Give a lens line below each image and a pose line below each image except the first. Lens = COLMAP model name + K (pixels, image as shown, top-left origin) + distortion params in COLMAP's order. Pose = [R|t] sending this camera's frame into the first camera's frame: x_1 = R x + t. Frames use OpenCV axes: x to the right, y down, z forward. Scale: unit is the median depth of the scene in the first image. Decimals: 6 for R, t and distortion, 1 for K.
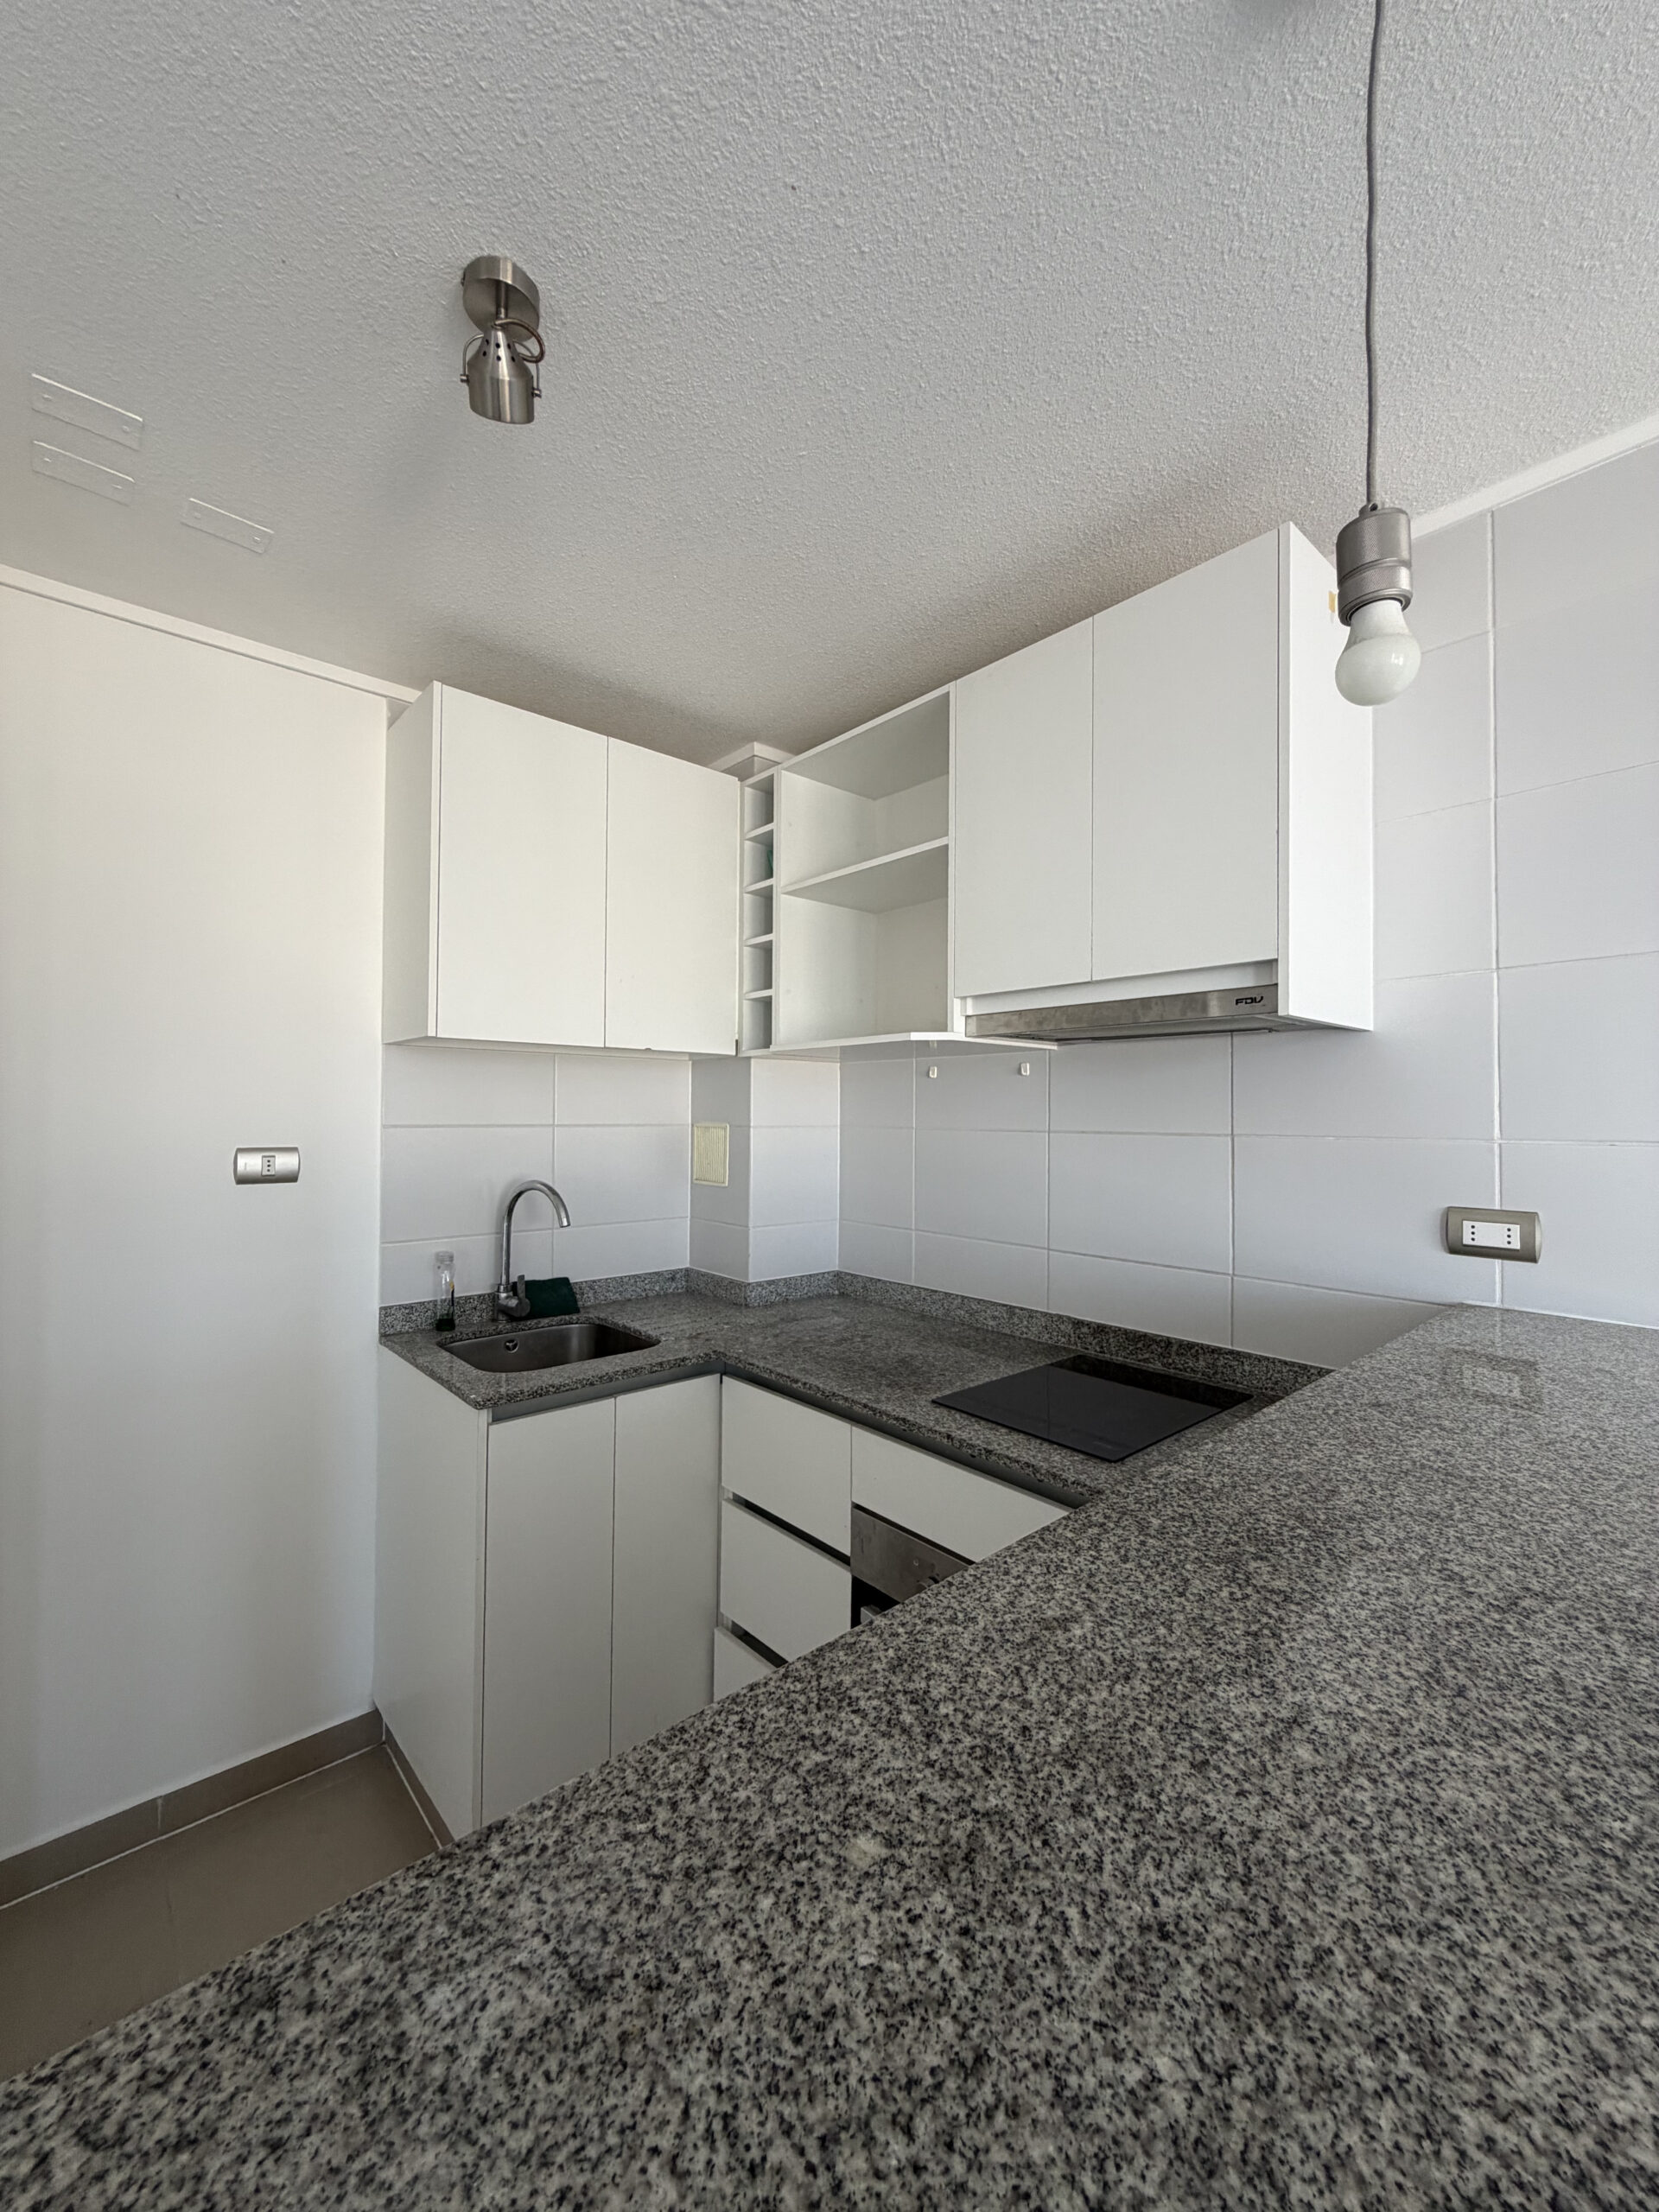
lens RADIAL K [[884.2, 0, 829.5], [0, 884.2, 1106.0], [0, 0, 1]] dist [0.000122, 0.000007]
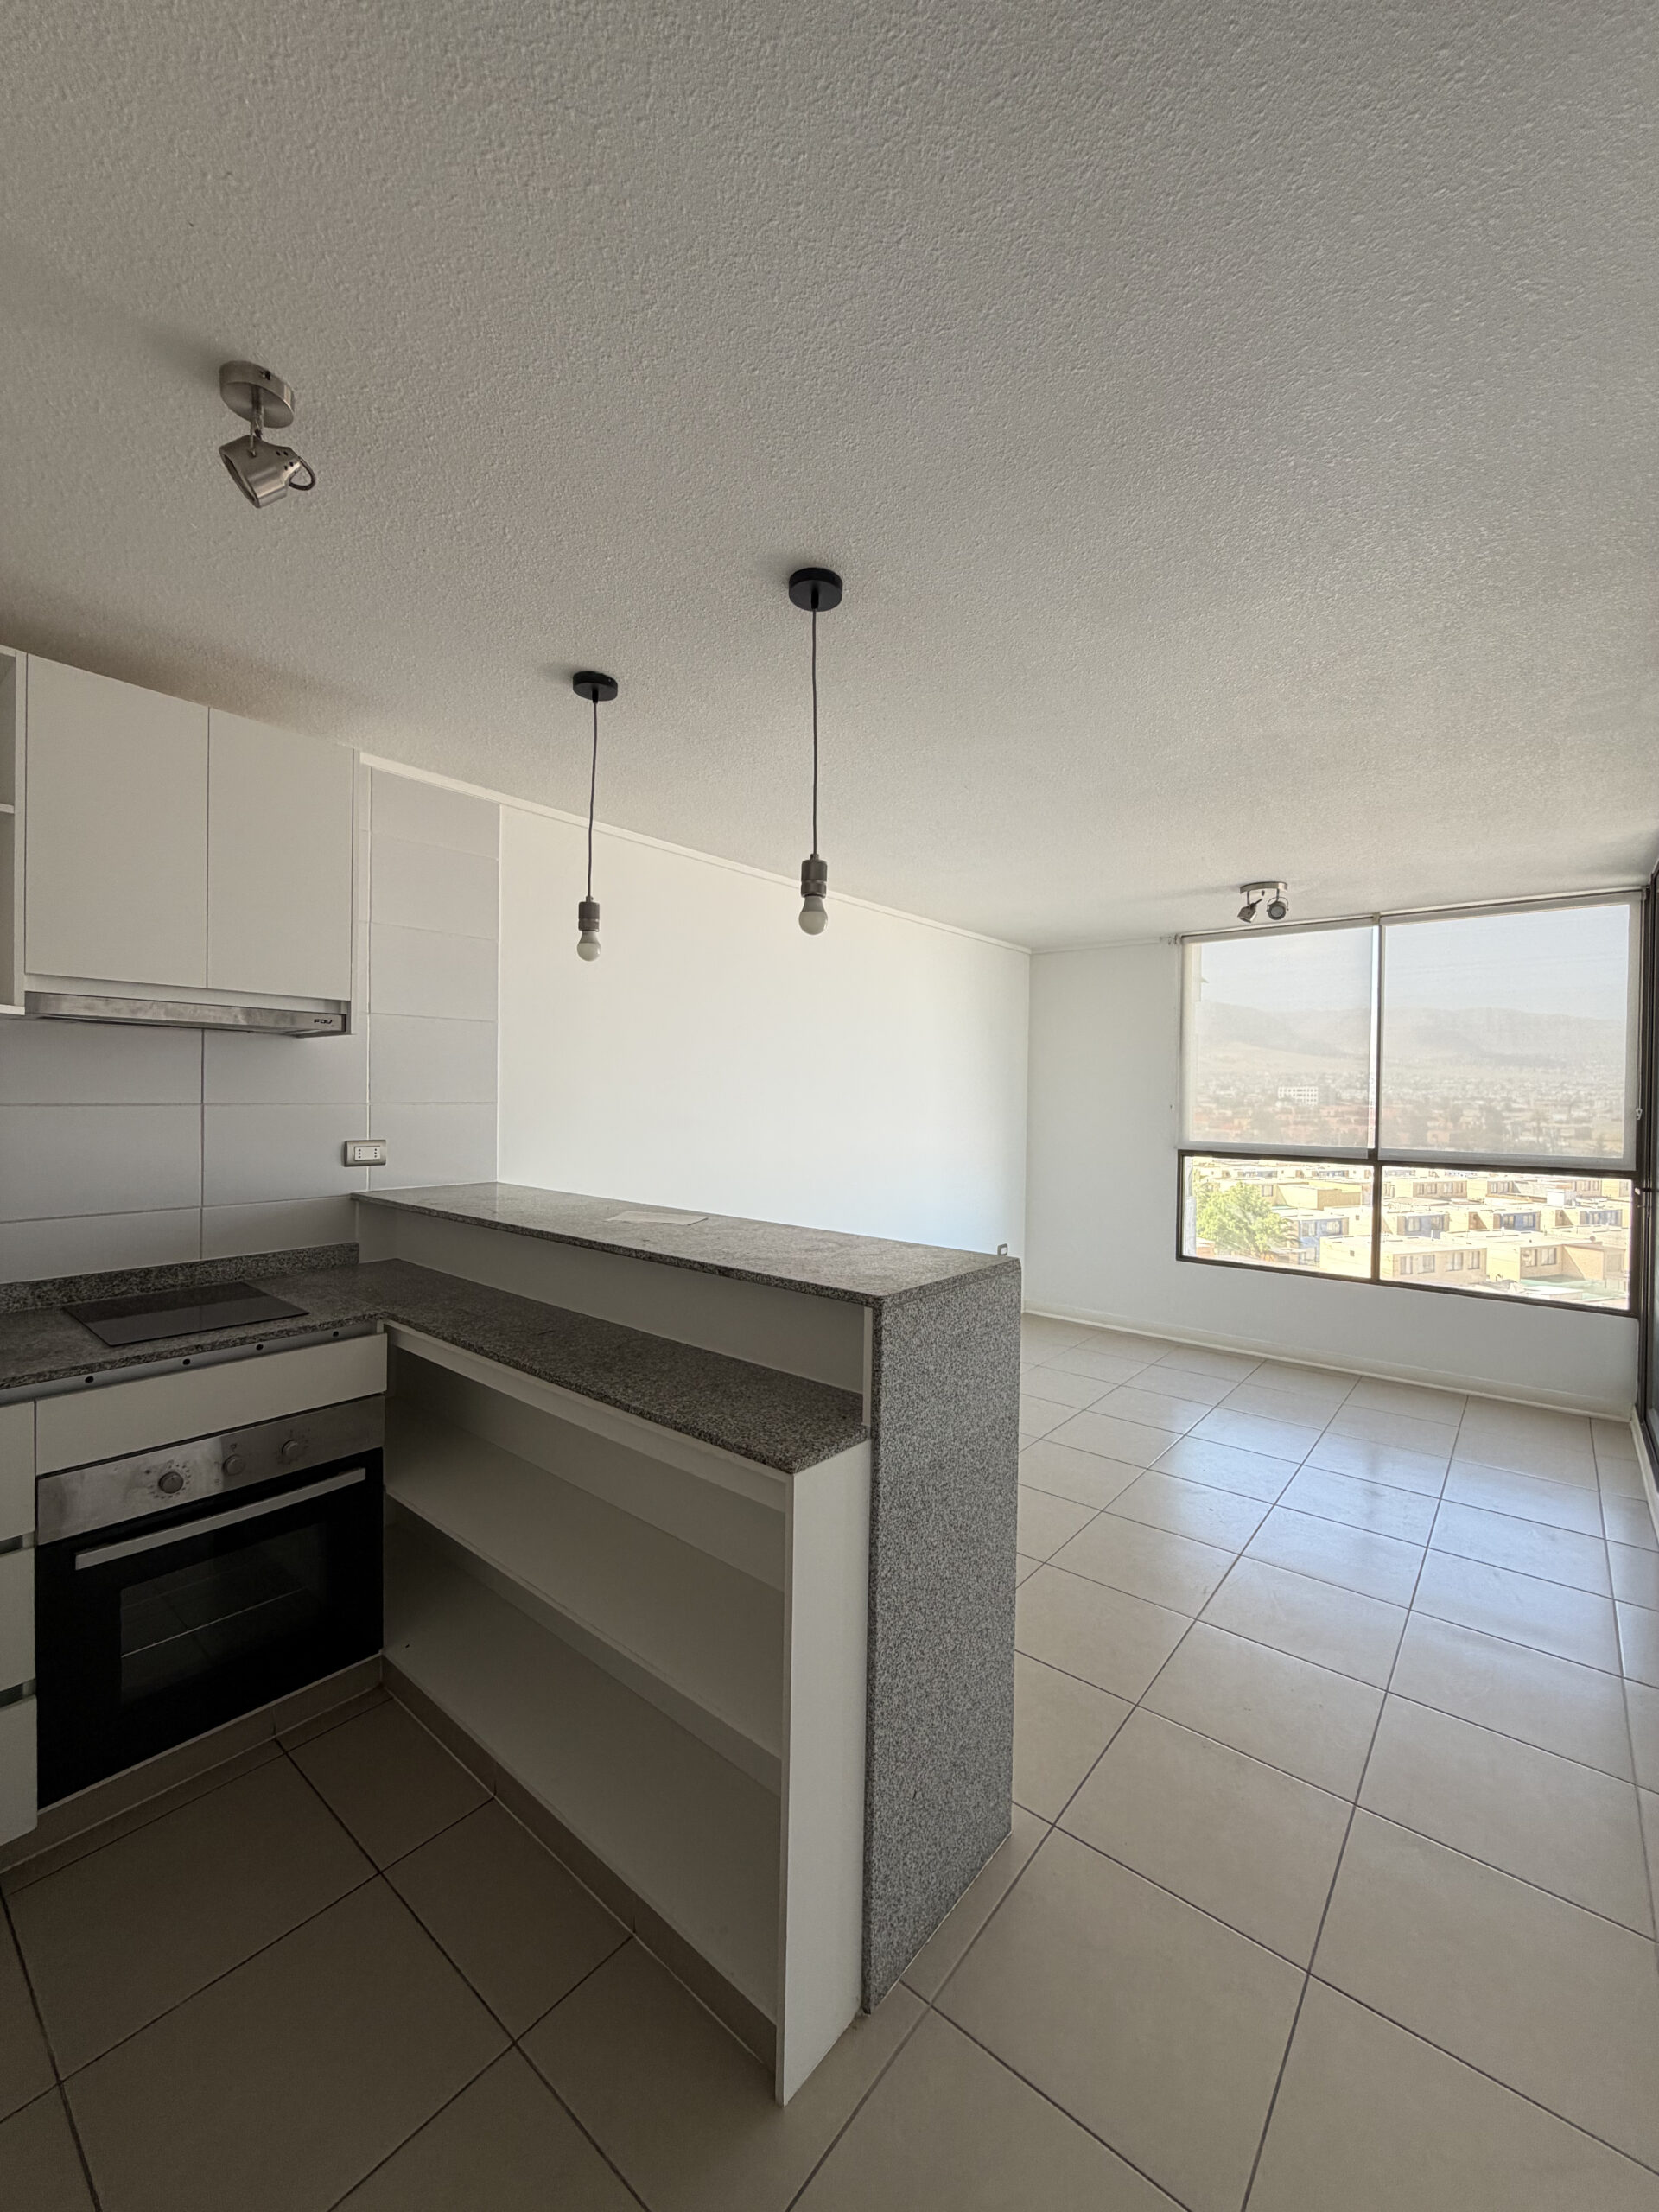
lens RADIAL K [[884.2, 0, 829.5], [0, 884.2, 1106.0], [0, 0, 1]] dist [0.000122, 0.000007]
pose [[-0.159810, -0.029915, 0.986694, -1.007690], [-0.029028, 0.999251, 0.025594, -0.024876], [-0.986721, -0.024551, -0.160559, 0.264319]]
